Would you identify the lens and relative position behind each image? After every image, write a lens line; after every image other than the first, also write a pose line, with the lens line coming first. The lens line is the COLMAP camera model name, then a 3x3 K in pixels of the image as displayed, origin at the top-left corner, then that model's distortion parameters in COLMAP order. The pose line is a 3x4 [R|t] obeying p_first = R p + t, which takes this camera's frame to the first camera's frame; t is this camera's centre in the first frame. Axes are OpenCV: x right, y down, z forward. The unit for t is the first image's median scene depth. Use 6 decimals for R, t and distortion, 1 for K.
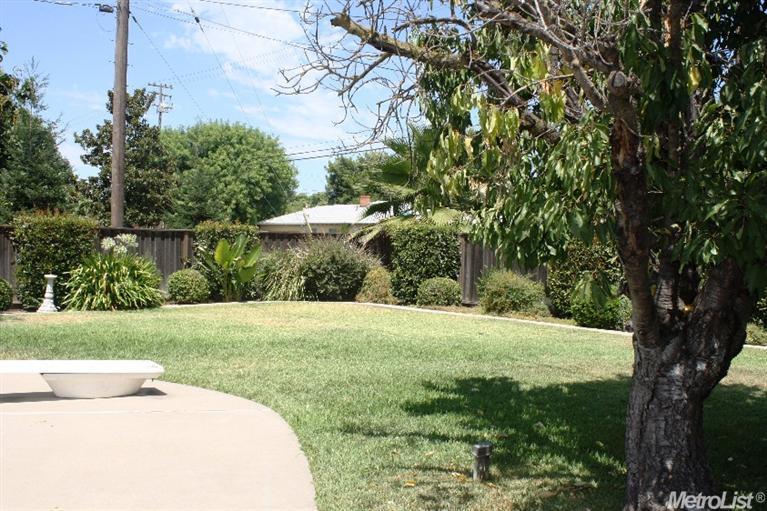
lens RADIAL K [[786.3, 0, 382.4], [0, 786.3, 254.0], [0, 0, 1]] dist [-0.009118, 0.000000]
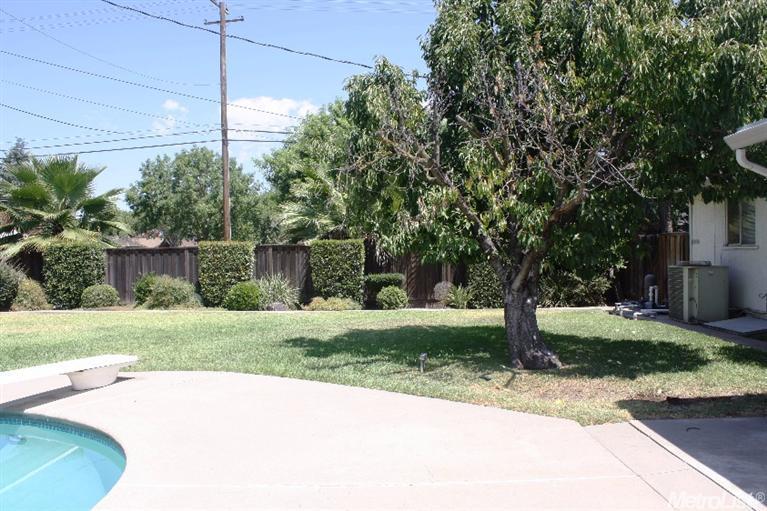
lens RADIAL K [[659.1, 0, 374.6], [0, 659.1, 260.1], [0, 0, 1]] dist [-0.153055, 0.138503]
pose [[0.668256, -0.036192, 0.743050, -0.382728], [0.037239, 0.999191, 0.015177, -0.007849], [-0.742998, 0.017528, 0.669064, -0.003339]]
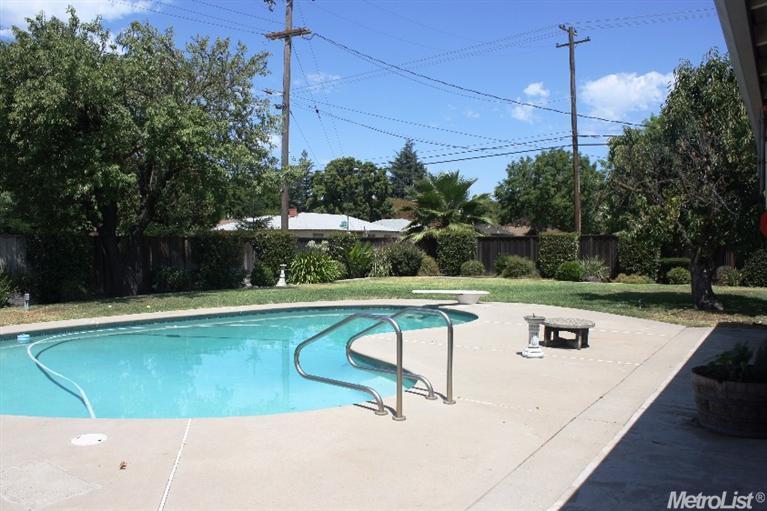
lens RADIAL K [[659.1, 0, 379.7], [0, 659.1, 251.6], [0, 0, 1]] dist [-0.153055, 0.138503]
pose [[0.957451, -0.022532, 0.287714, -0.569727], [0.022317, 0.999743, 0.004027, -0.002329], [-0.287730, 0.002565, 0.957708, -0.412038]]
